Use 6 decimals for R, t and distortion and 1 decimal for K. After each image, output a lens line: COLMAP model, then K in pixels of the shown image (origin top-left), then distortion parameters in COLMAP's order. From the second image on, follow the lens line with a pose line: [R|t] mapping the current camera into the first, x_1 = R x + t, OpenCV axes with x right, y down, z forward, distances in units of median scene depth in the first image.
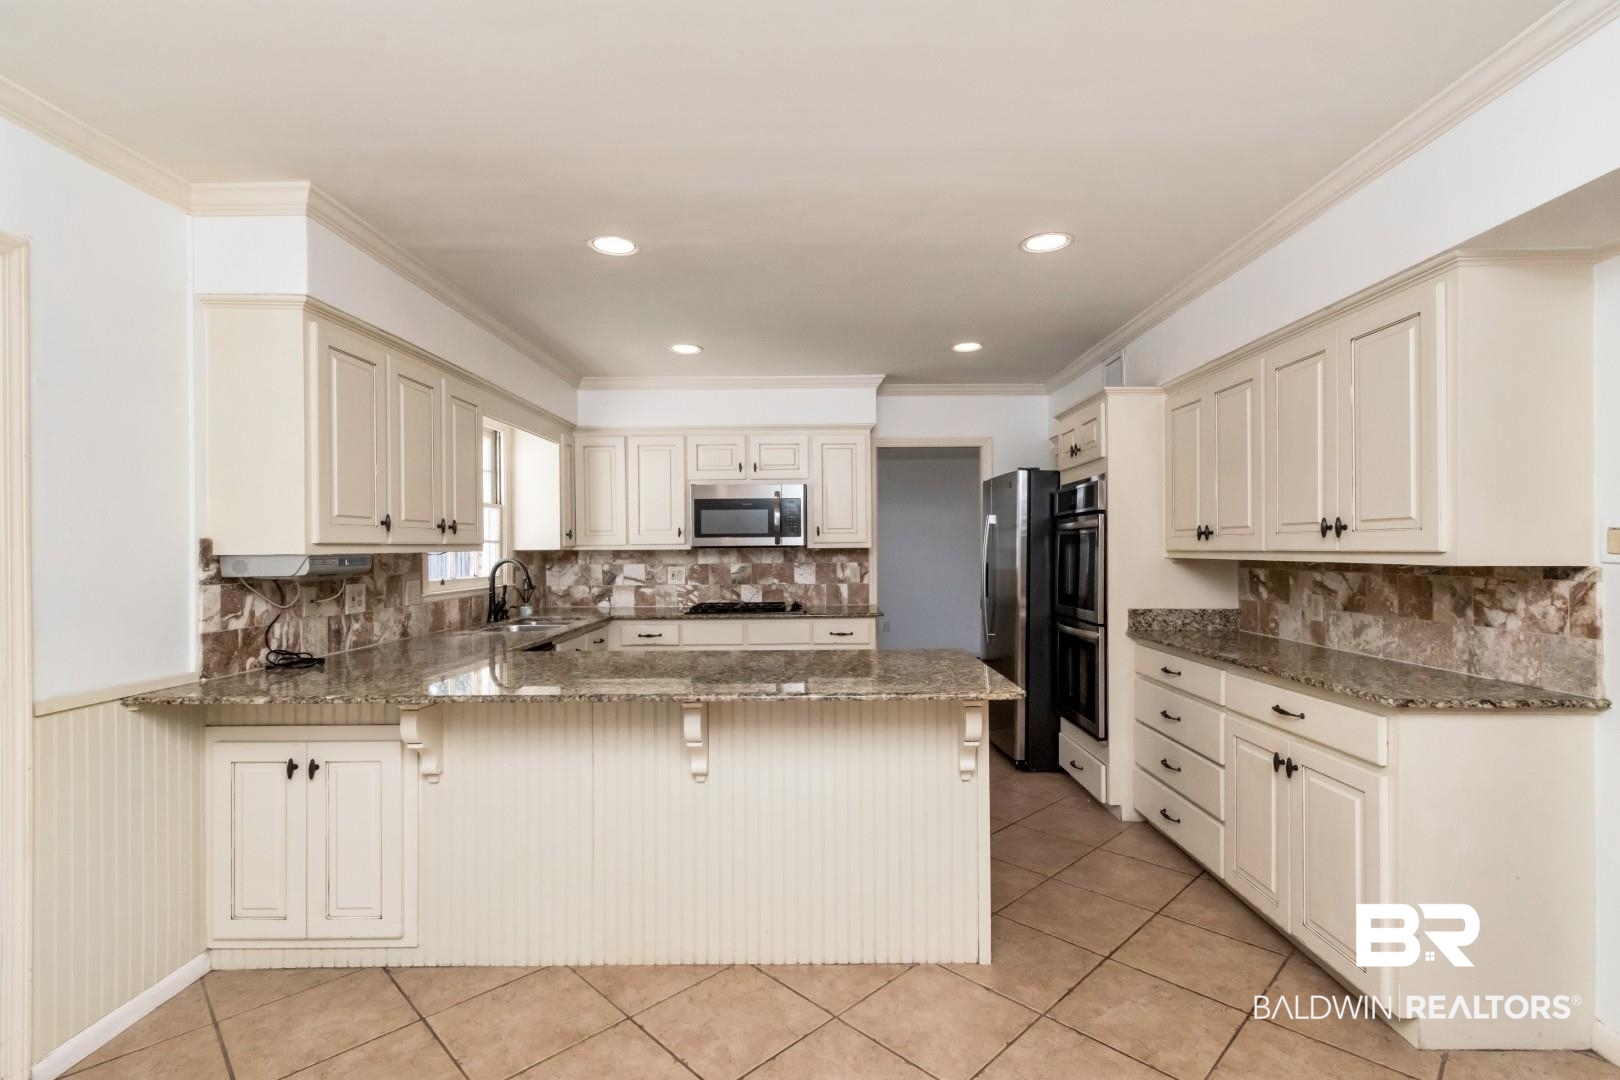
lens RADIAL K [[754.5, 0, 820.5], [0, 754.5, 549.6], [0, 0, 1]] dist [0.005437, -0.000343]
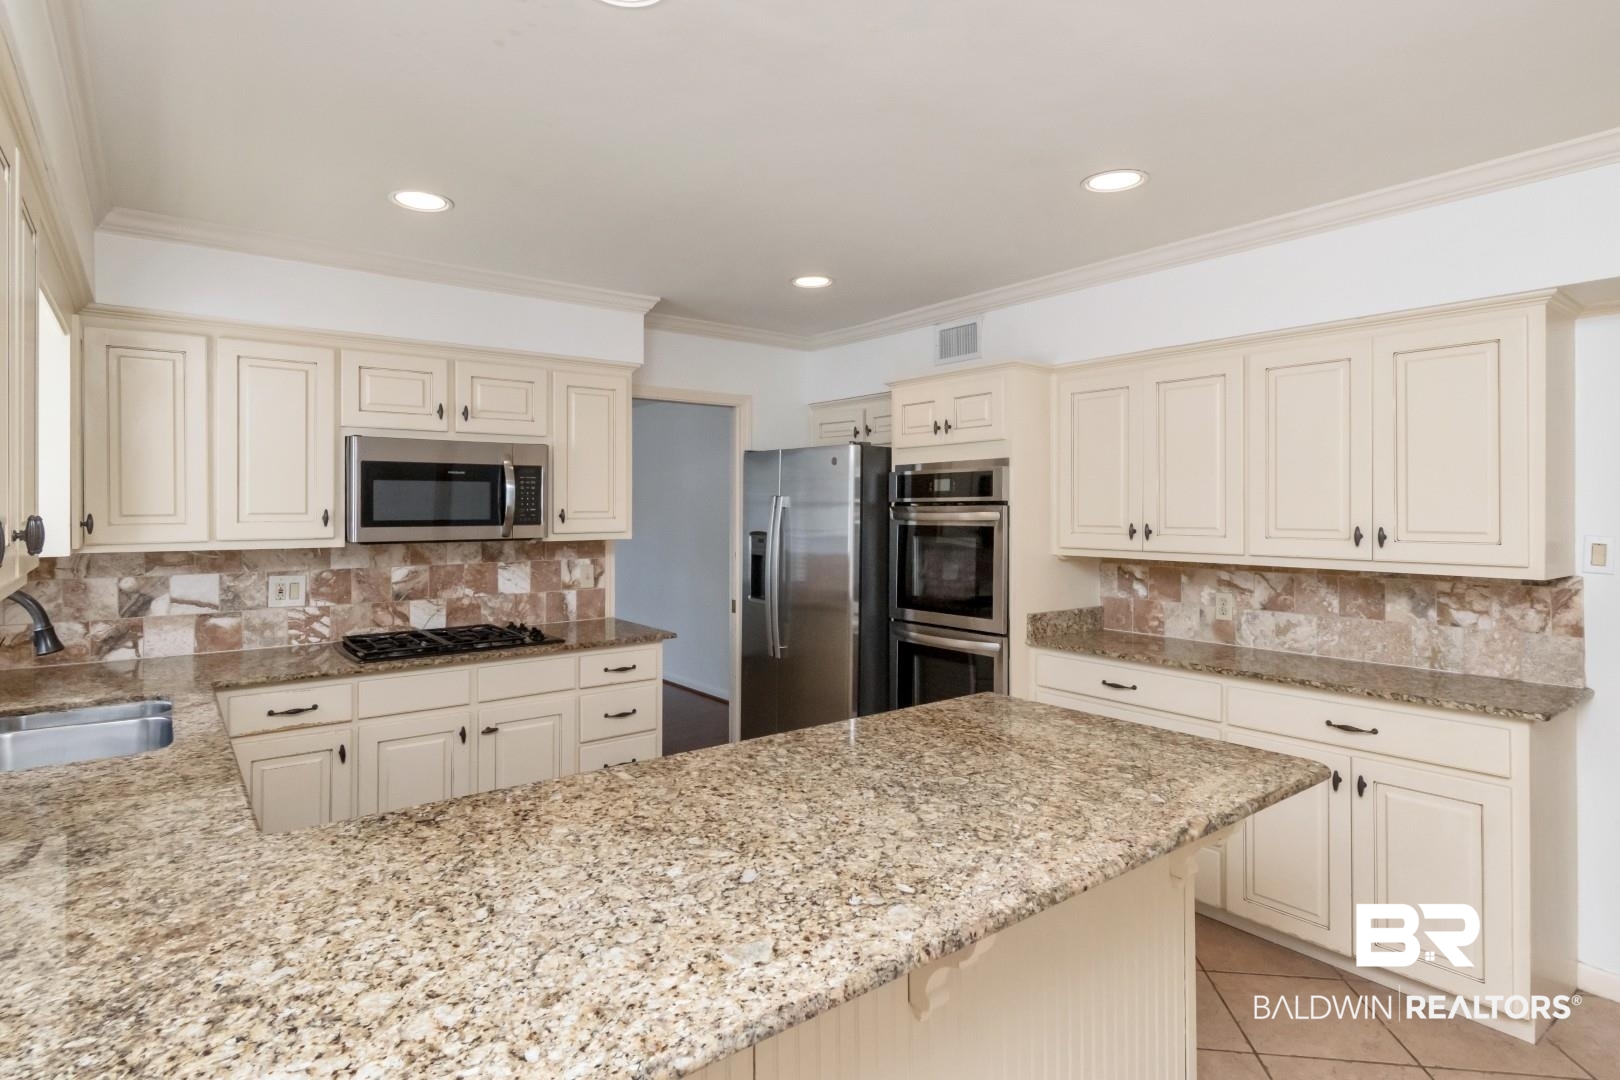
lens RADIAL K [[841.5, 0, 763.8], [0, 841.5, 503.4], [0, 0, 1]] dist [-0.000435, -0.001348]
pose [[0.788751, 0.006928, 0.614673, -0.433985], [-0.004245, 0.999974, -0.005824, -0.043175], [-0.614698, 0.001985, 0.788760, 0.412687]]
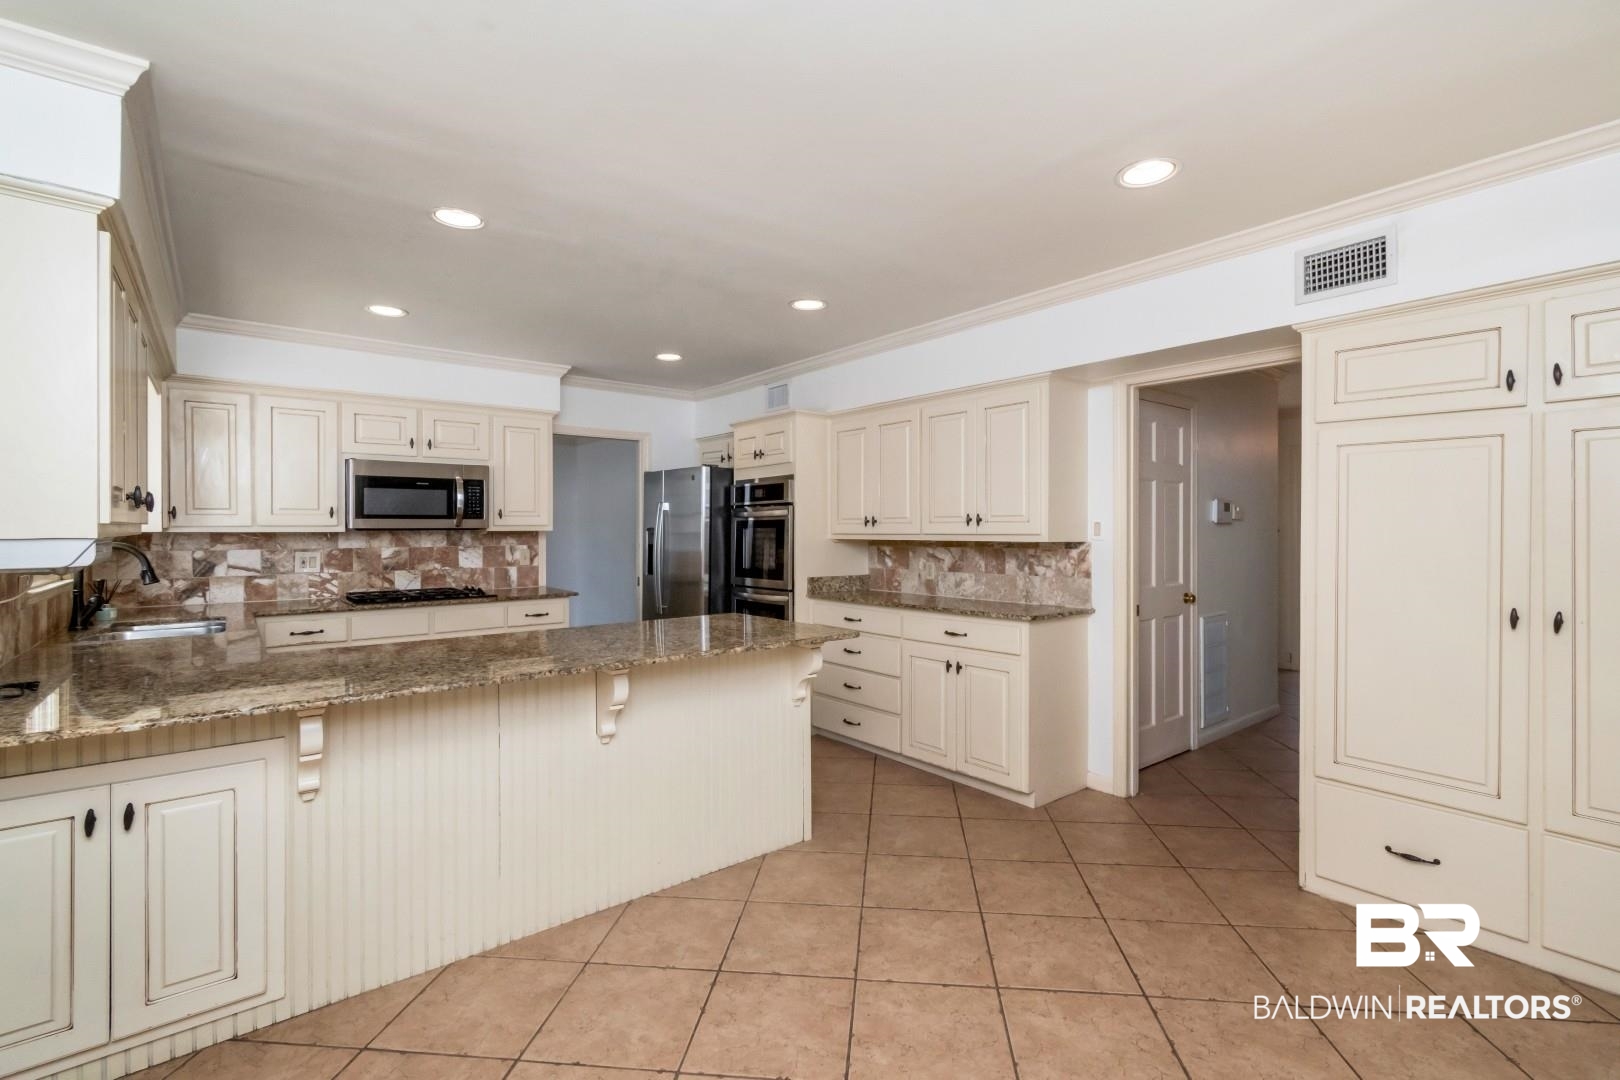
lens RADIAL K [[754.5, 0, 807.1], [0, 754.5, 530.5], [0, 0, 1]] dist [0.005437, -0.000343]
pose [[0.769170, 0.003299, 0.639036, -0.442710], [-0.001692, 0.999994, -0.003125, -0.000104], [-0.639042, 0.001322, 0.769171, -0.025237]]
